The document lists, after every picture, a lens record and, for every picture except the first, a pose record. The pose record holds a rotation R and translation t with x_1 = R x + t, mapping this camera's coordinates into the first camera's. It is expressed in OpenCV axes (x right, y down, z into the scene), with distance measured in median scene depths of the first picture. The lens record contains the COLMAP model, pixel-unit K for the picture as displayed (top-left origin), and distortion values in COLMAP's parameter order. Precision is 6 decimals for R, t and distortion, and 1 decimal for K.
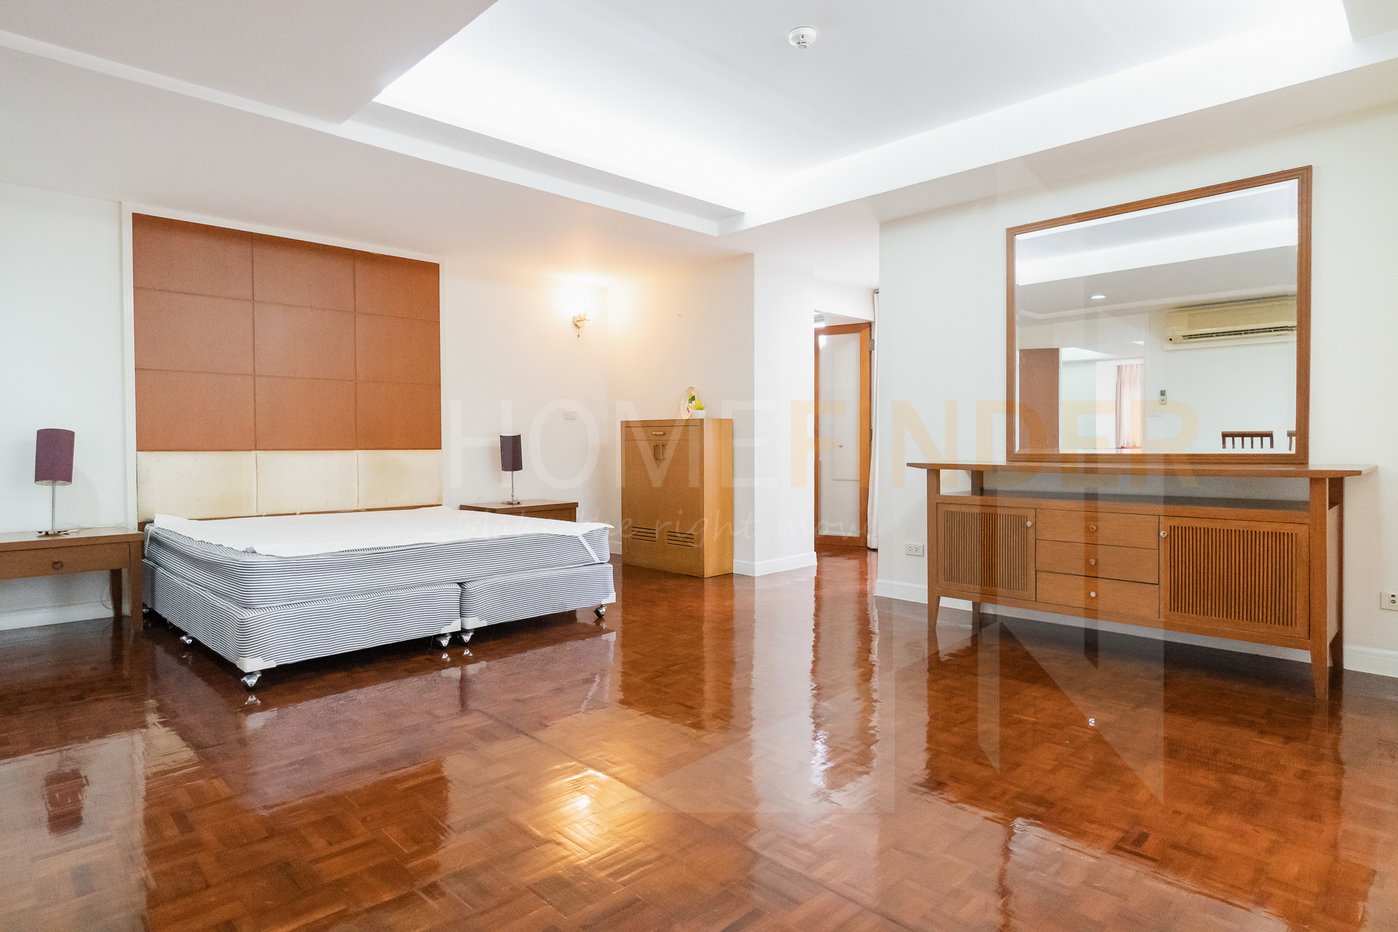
lens RADIAL K [[786.1, 0, 699.0], [0, 786.1, 466.0], [0, 0, 1]] dist [-0.002877, -0.000602]
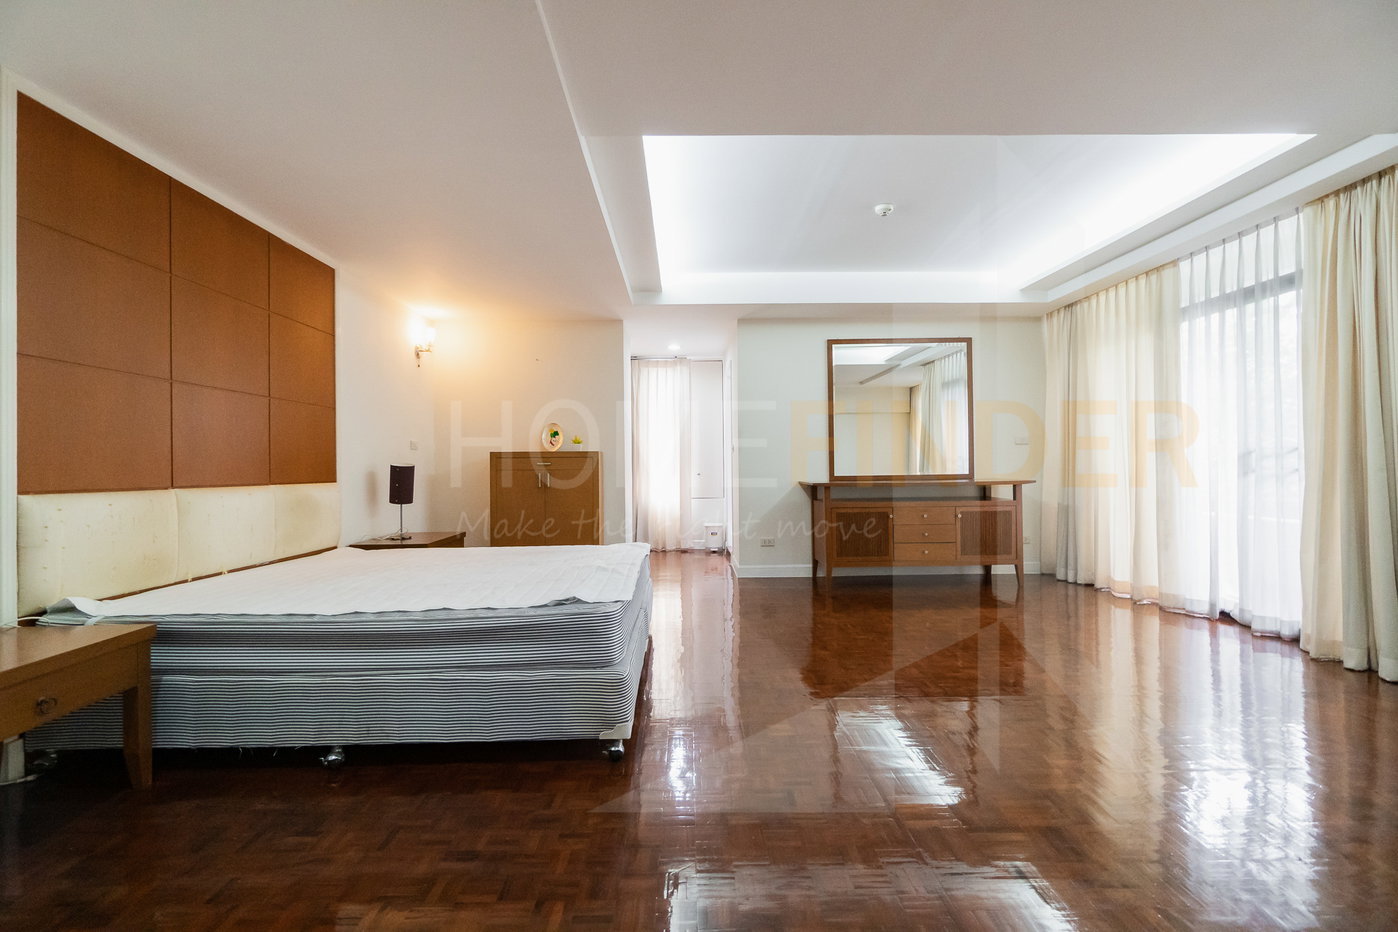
lens RADIAL K [[606.8, 0, 699.0], [0, 606.8, 466.0], [0, 0, 1]] dist [0.000027, -0.000030]
pose [[0.687068, -0.002533, 0.726589, -0.635508], [0.028727, 0.999307, -0.023680, -0.013482], [-0.726025, 0.037142, 0.686664, 0.294120]]
